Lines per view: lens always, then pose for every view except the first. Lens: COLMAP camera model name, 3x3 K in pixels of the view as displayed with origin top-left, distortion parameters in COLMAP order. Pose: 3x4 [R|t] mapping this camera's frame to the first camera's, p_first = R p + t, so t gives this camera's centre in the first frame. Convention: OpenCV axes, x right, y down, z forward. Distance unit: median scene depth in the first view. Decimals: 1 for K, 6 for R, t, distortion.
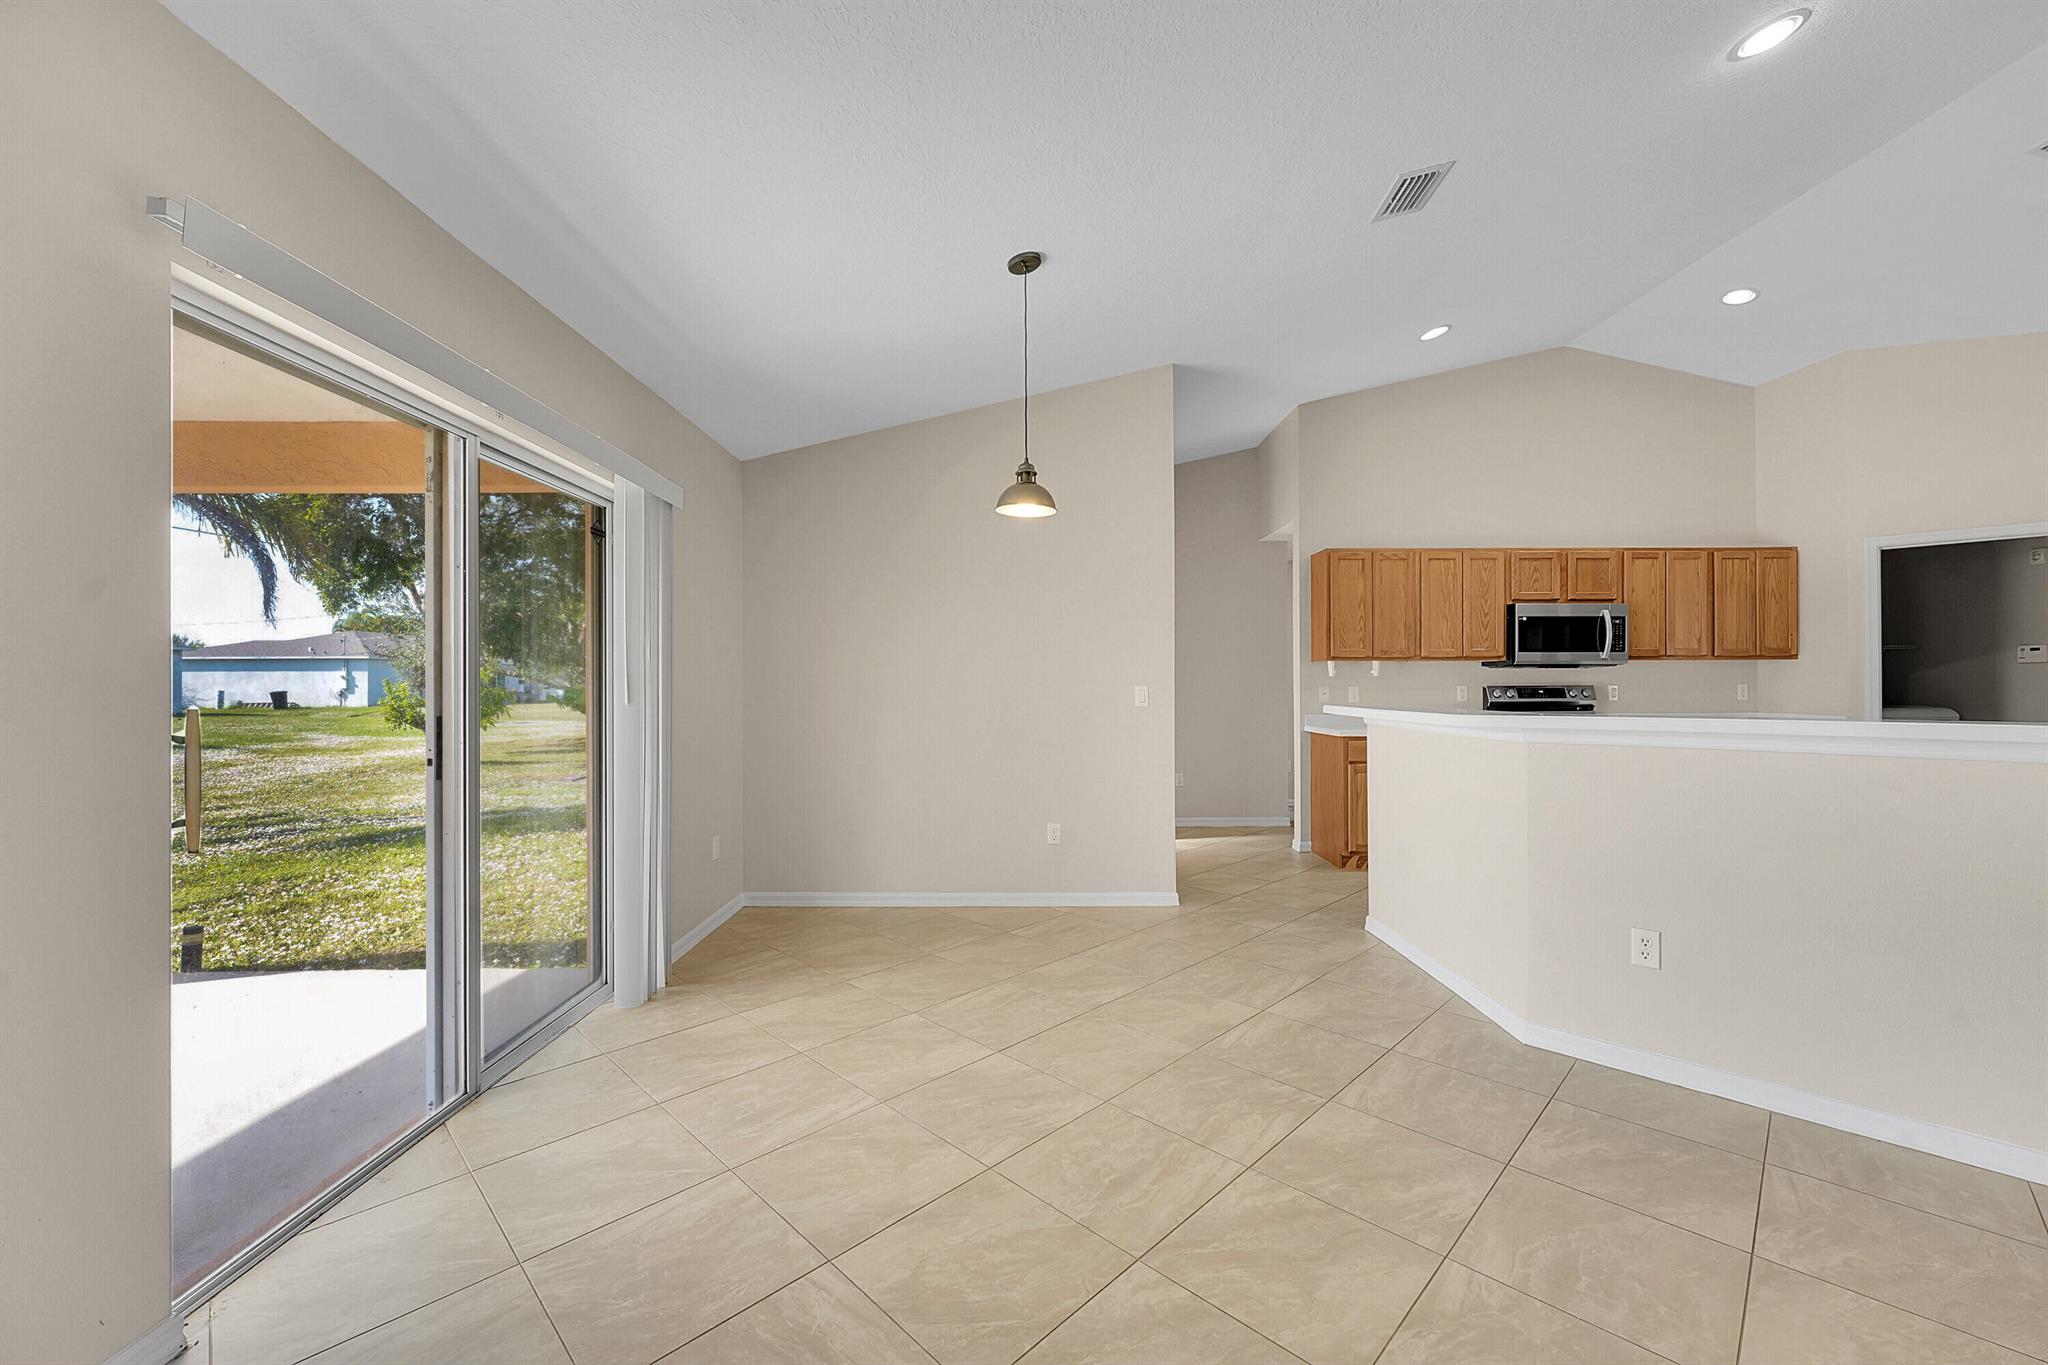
lens RADIAL K [[812.1, 0, 1027.5], [0, 812.1, 685.9], [0, 0, 1]] dist [0.002516, -0.000376]
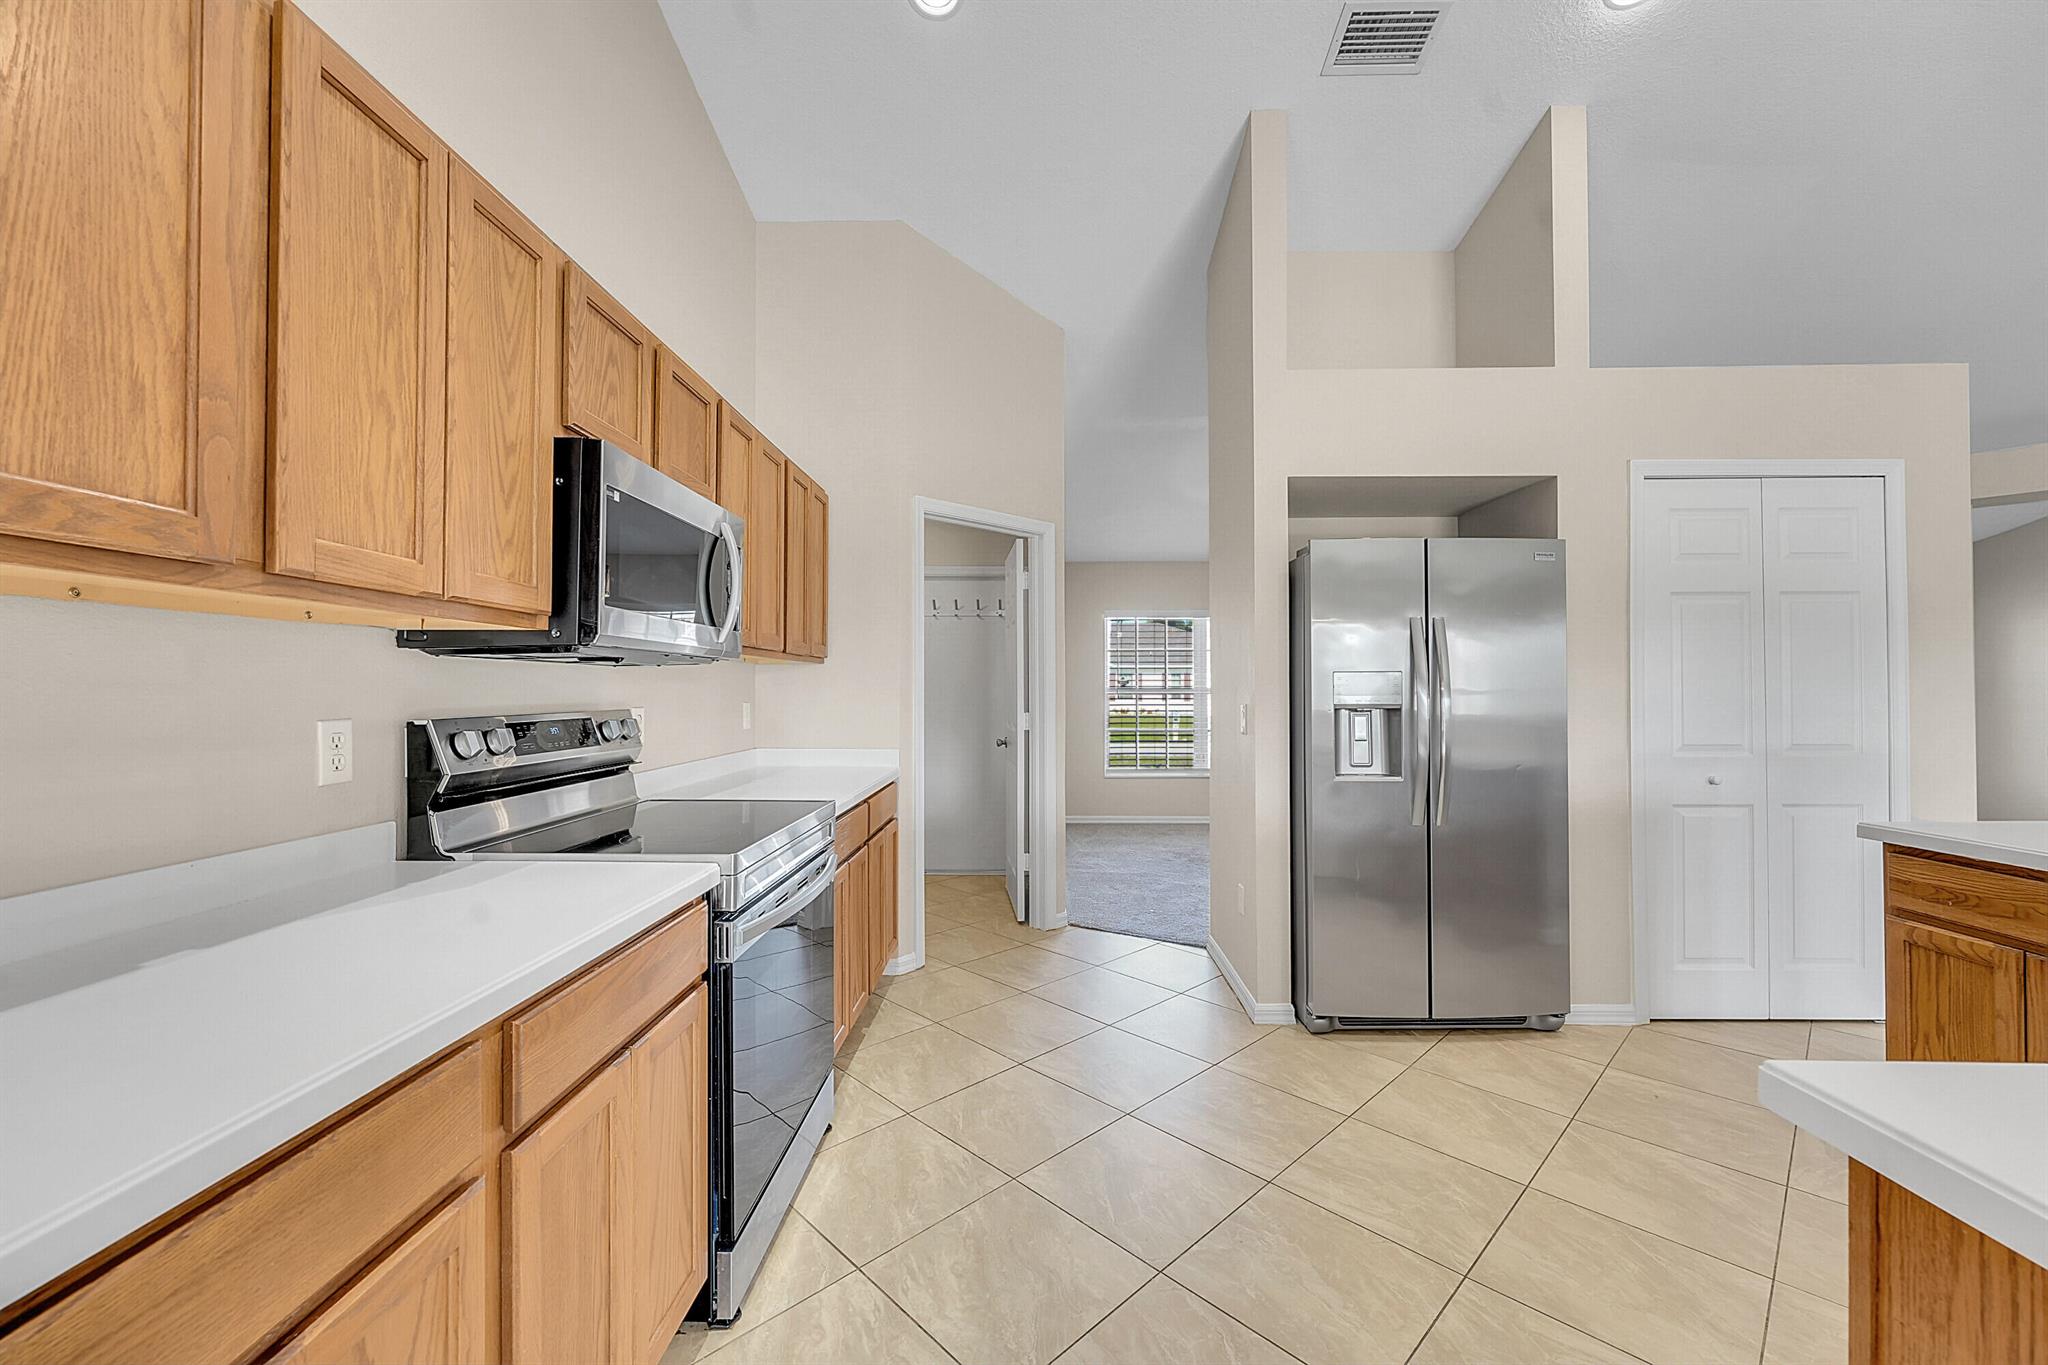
lens RADIAL K [[812.1, 0, 1028.3], [0, 812.1, 683.6], [0, 0, 1]] dist [0.002516, -0.000376]
pose [[0.027037, 0.014158, 0.999534, 0.315070], [0.000292, 0.999900, -0.014171, -0.008417], [-0.999634, 0.000675, 0.027030, 0.846183]]
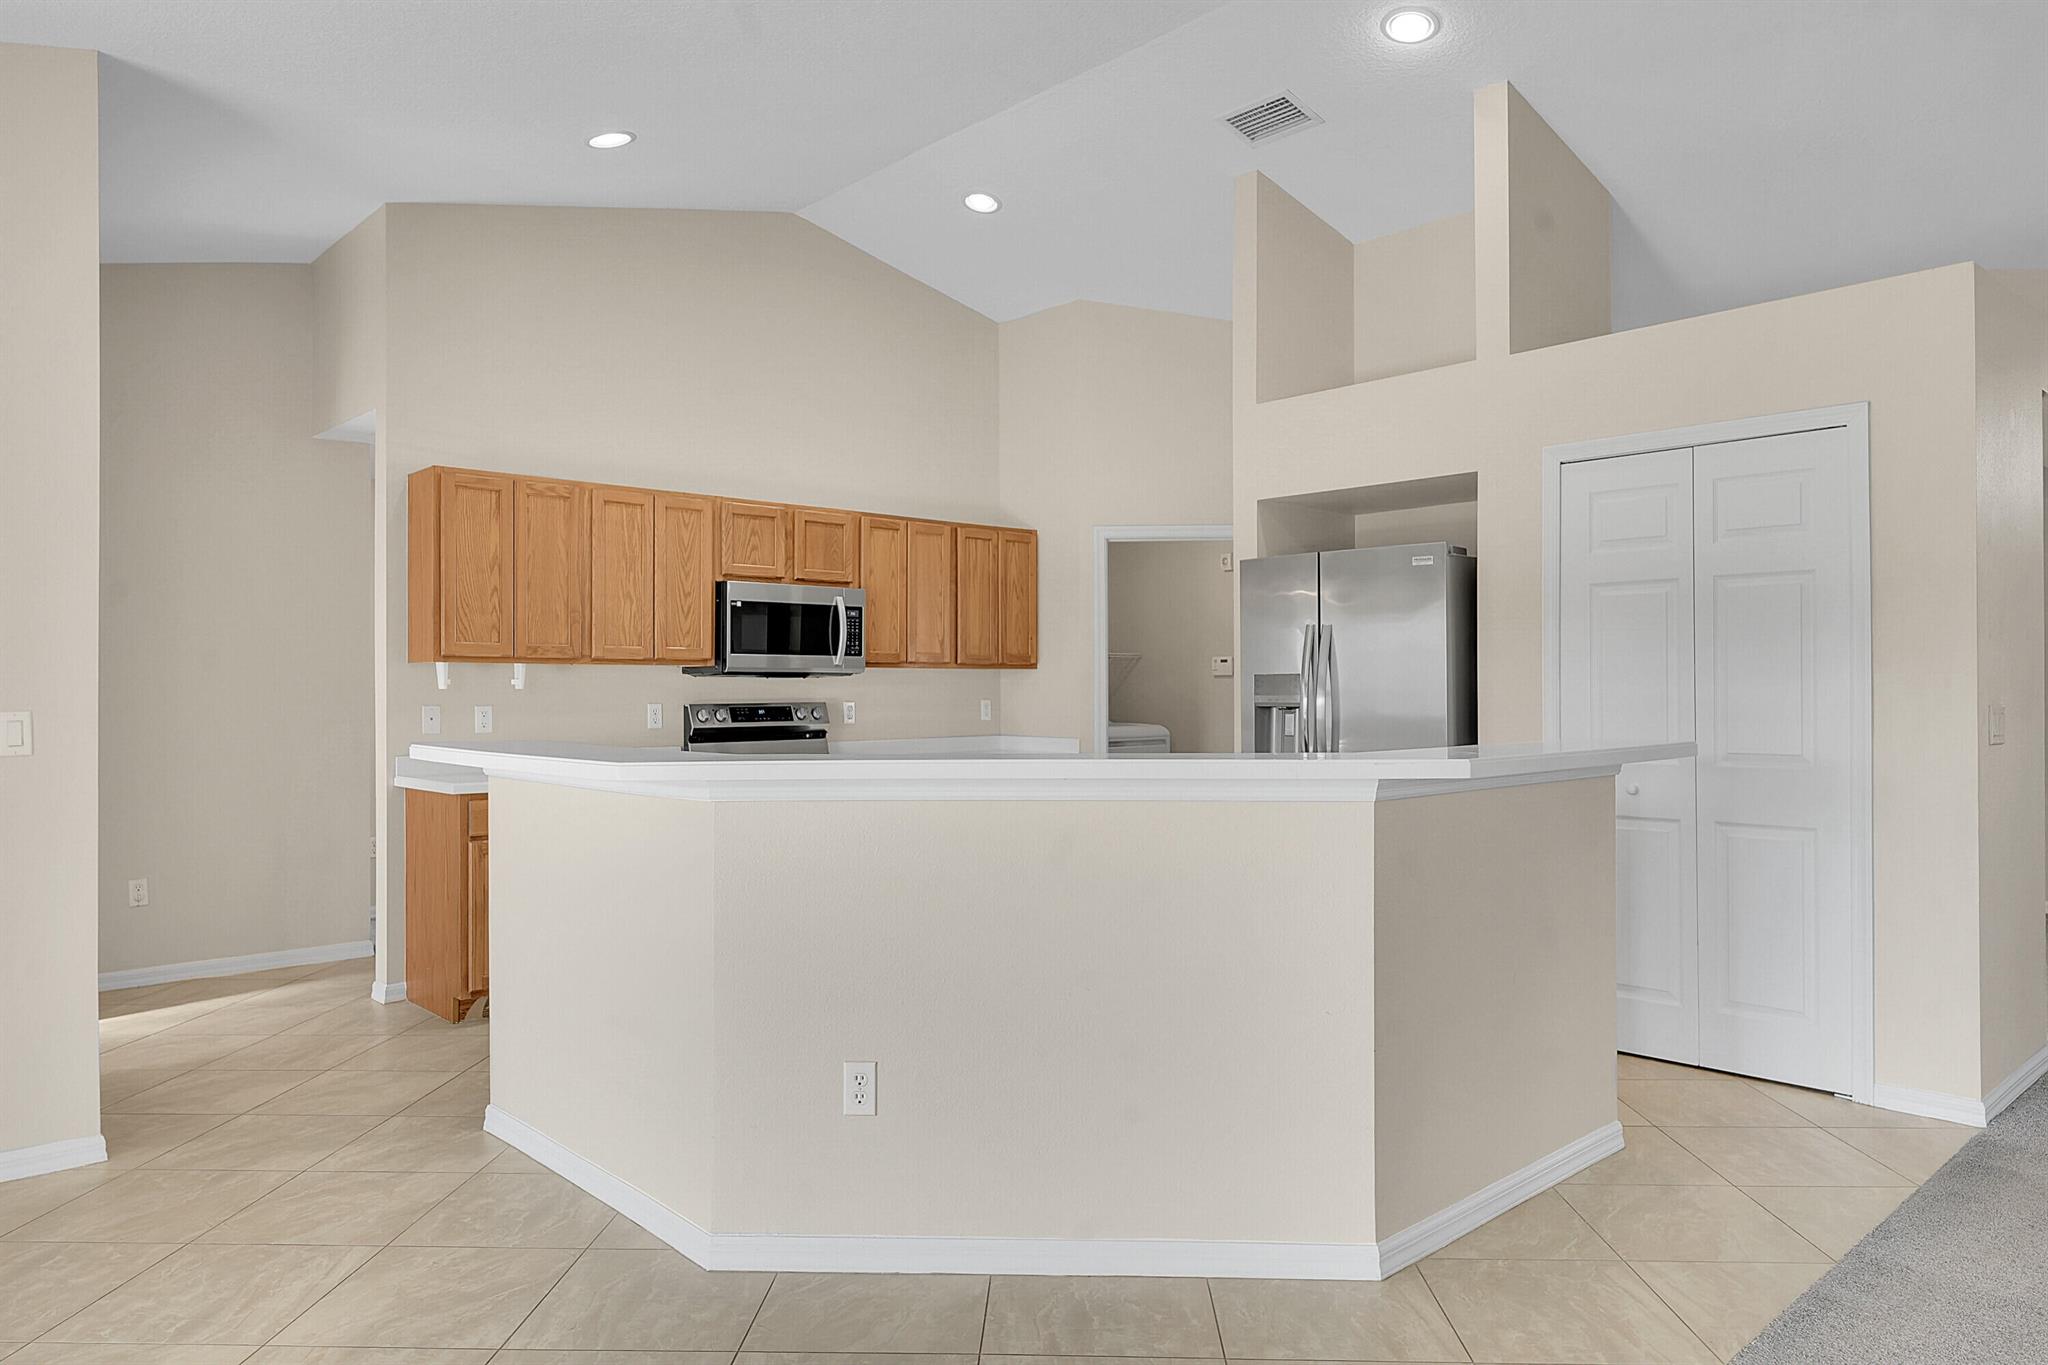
lens RADIAL K [[1346.2, 0, 1013.7], [0, 1346.2, 681.3], [0, 0, 1]] dist [0.020436, -0.003242]
pose [[0.745521, 0.005907, 0.666456, 0.040155], [-0.000391, 0.999964, -0.008426, -0.009809], [-0.666482, 0.006021, 0.745497, 0.019979]]
